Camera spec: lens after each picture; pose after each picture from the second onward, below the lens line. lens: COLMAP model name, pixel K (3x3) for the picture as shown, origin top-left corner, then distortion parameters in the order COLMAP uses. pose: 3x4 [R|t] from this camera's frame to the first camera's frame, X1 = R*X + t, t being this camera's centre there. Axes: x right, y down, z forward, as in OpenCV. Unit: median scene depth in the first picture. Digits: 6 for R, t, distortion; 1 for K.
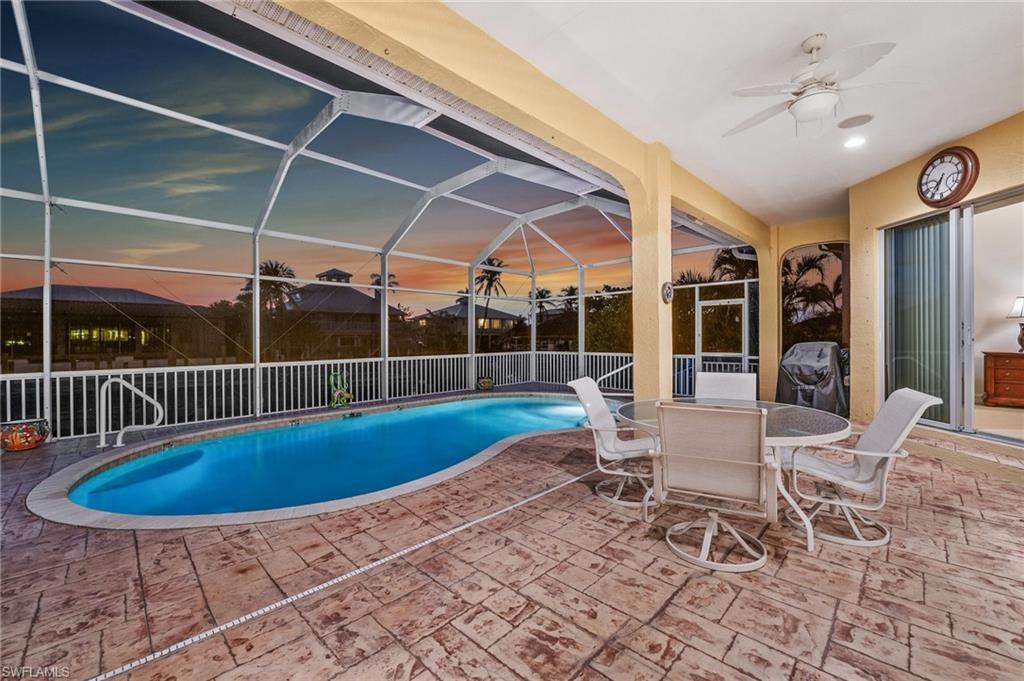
lens RADIAL K [[408.2, 0, 512.0], [0, 408.2, 340.5], [0, 0, 1]] dist [-0.000840, -0.000624]
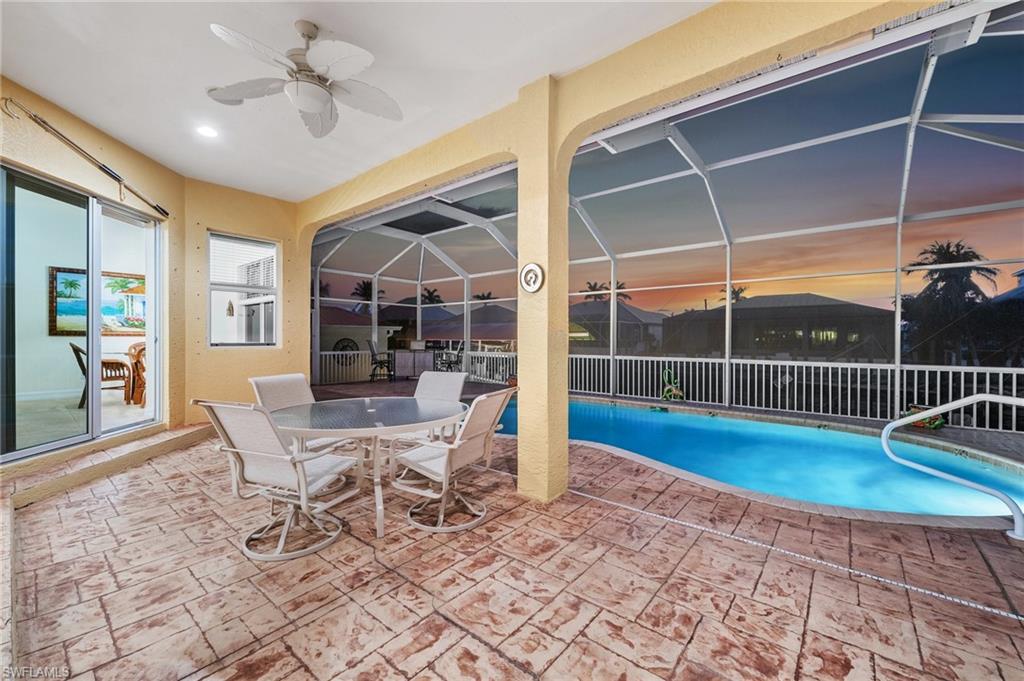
lens RADIAL K [[420.5, 0, 505.9], [0, 420.5, 340.5], [0, 0, 1]] dist [-0.001760, -0.000134]
pose [[0.080269, 0.010080, -0.996722, 1.838319], [-0.010482, 0.999902, 0.009268, -0.005208], [0.996718, 0.009704, 0.080366, 1.447767]]
